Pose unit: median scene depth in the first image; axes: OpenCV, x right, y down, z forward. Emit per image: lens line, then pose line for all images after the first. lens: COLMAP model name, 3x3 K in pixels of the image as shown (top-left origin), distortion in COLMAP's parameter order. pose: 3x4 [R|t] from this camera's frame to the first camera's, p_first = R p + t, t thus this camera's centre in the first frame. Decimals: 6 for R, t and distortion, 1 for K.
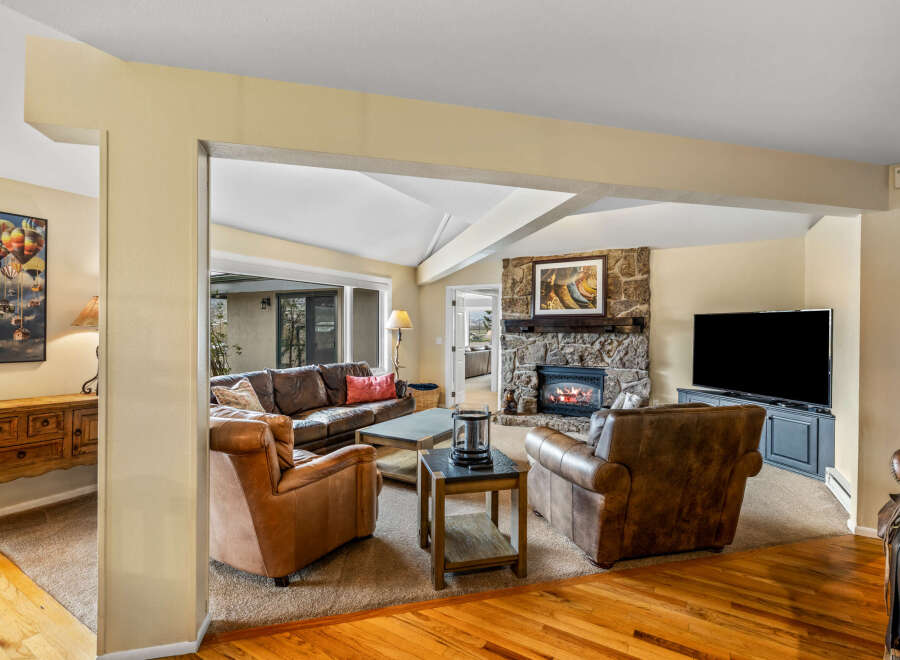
lens RADIAL K [[421.8, 0, 450.6], [0, 421.8, 328.2], [0, 0, 1]] dist [0.001135, -0.000143]
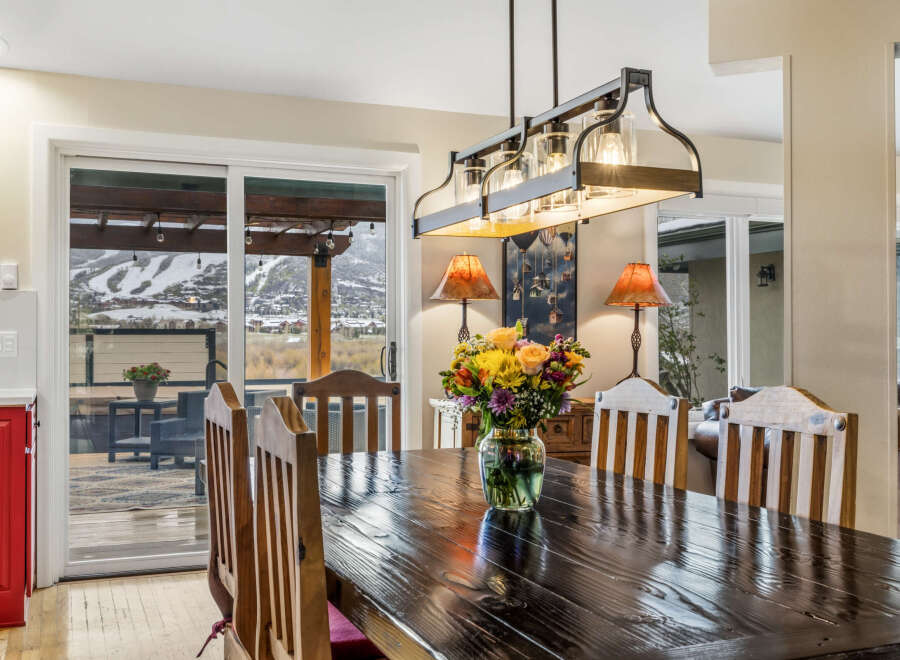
lens RADIAL K [[946.3, 0, 450.0], [0, 946.3, 330.9], [0, 0, 1]] dist [-0.014386, 0.000000]
pose [[0.797946, -0.013525, -0.602578, -0.115857], [0.007439, 0.999893, -0.012592, 0.061667], [0.602683, 0.005566, 0.797961, -0.513195]]
